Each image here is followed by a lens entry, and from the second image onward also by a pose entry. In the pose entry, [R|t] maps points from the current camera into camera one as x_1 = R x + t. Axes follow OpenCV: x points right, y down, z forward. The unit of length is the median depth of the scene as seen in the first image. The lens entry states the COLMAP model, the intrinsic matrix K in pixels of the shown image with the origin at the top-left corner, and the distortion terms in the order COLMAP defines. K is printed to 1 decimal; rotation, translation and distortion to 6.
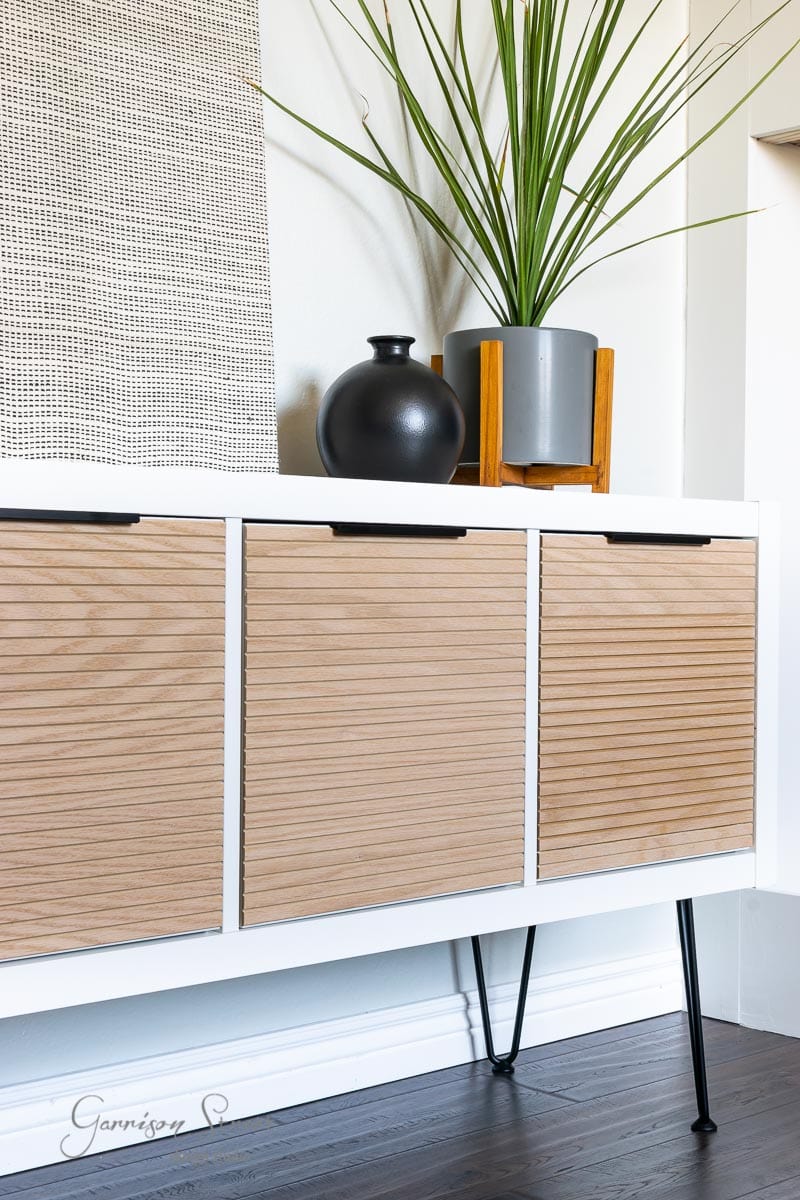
lens RADIAL K [[1830.9, 0, 400.0], [0, 1830.9, 600.0], [0, 0, 1]] dist [0.000075, 0.051609]
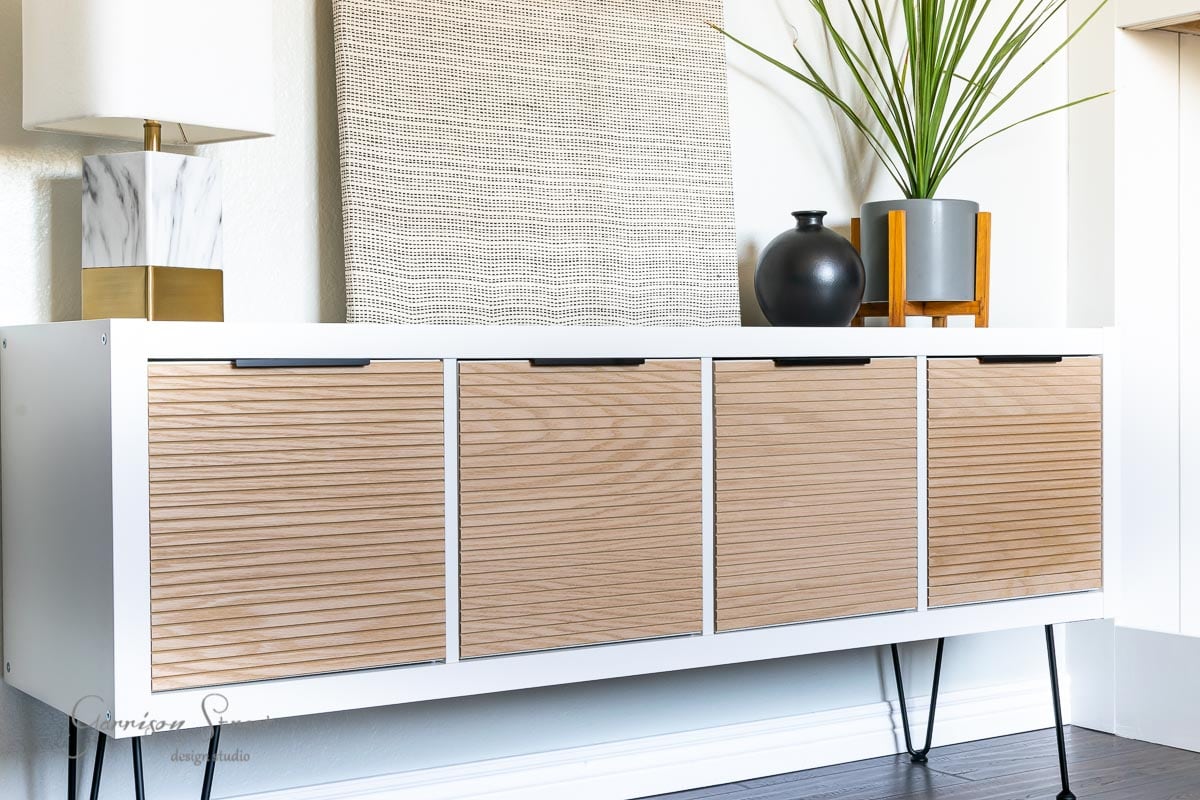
lens RADIAL K [[1830.9, 0, 586.9], [0, 1830.9, 397.5], [0, 0, 1]] dist [0.000075, 0.051609]
pose [[0.986959, -0.011920, -0.160533, 0.043898], [0.013789, 0.999849, 0.010537, -0.024823], [0.160383, -0.012614, 0.986974, -0.412172]]
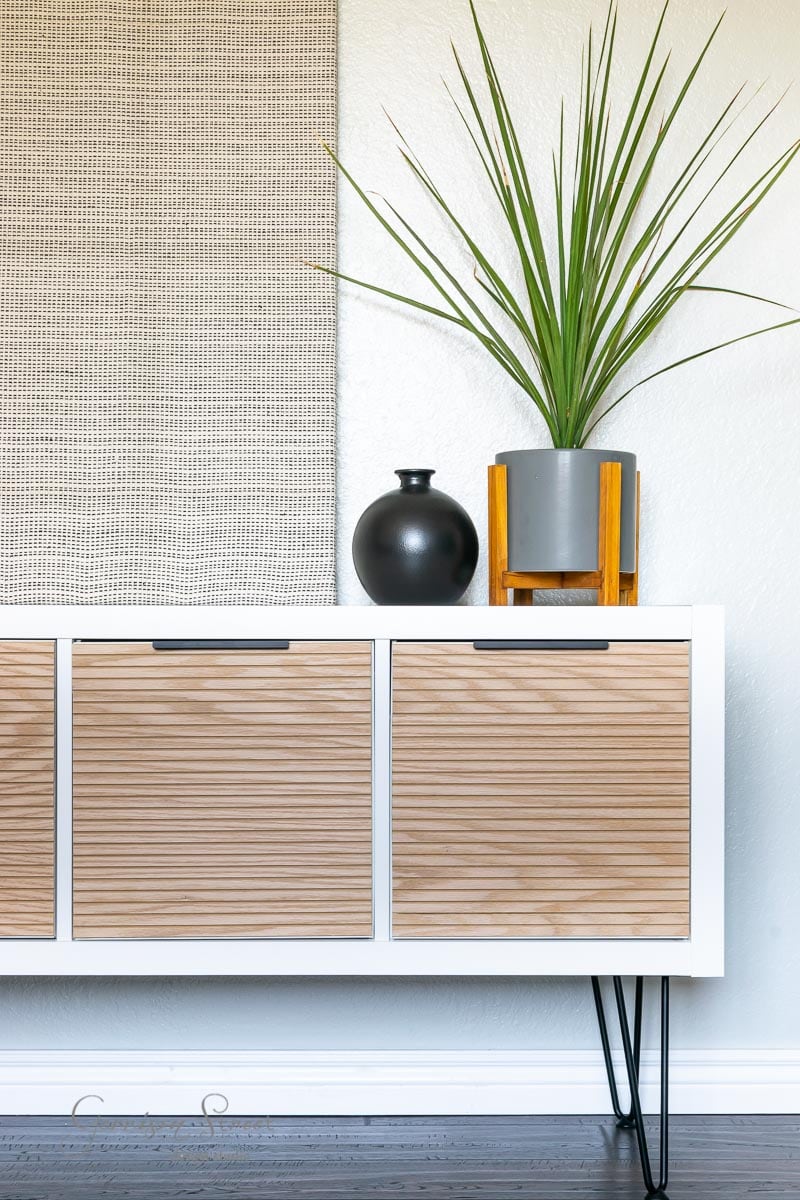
lens RADIAL K [[1912.2, 0, 400.0], [0, 1912.2, 600.0], [0, 0, 1]] dist [0.018558, -0.017022]
pose [[0.744517, -0.009862, -0.667530, 0.892815], [-0.001726, 0.999859, -0.016698, -0.043045], [0.667601, 0.013584, 0.744396, 0.082636]]
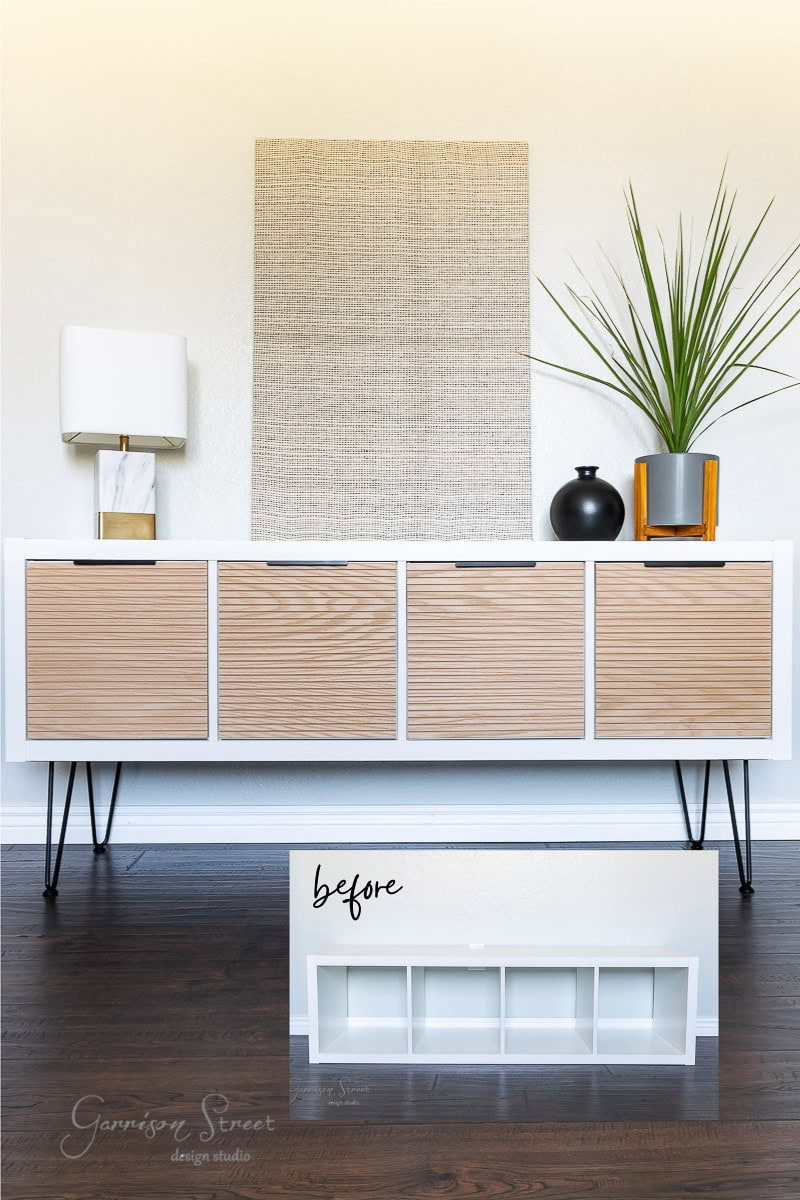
lens RADIAL K [[955.4, 0, 403.0], [0, 955.4, 602.5], [0, 0, 1]] dist [0.000131, -0.000095]
pose [[0.751239, 0.001927, -0.660027, 0.596255], [0.000164, 0.999995, 0.003106, 0.002934], [0.660030, -0.002442, 0.751235, 0.081080]]
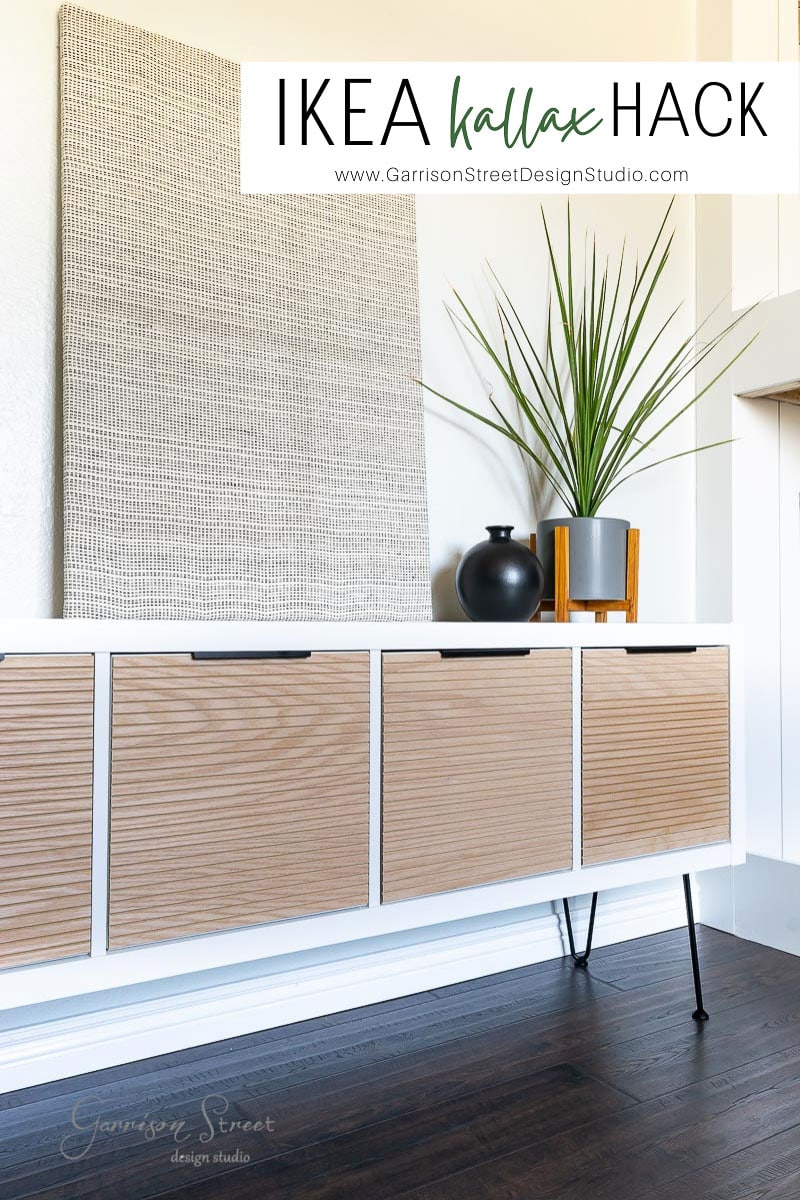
lens RADIAL K [[967.1, 0, 428.1], [0, 967.1, 599.1], [0, 0, 1]] dist [0.007882, -0.005260]
pose [[0.986973, -0.009203, -0.160623, 0.079533], [0.003205, 0.999289, -0.037561, -0.048665], [0.160855, 0.036557, 0.986301, 0.132670]]
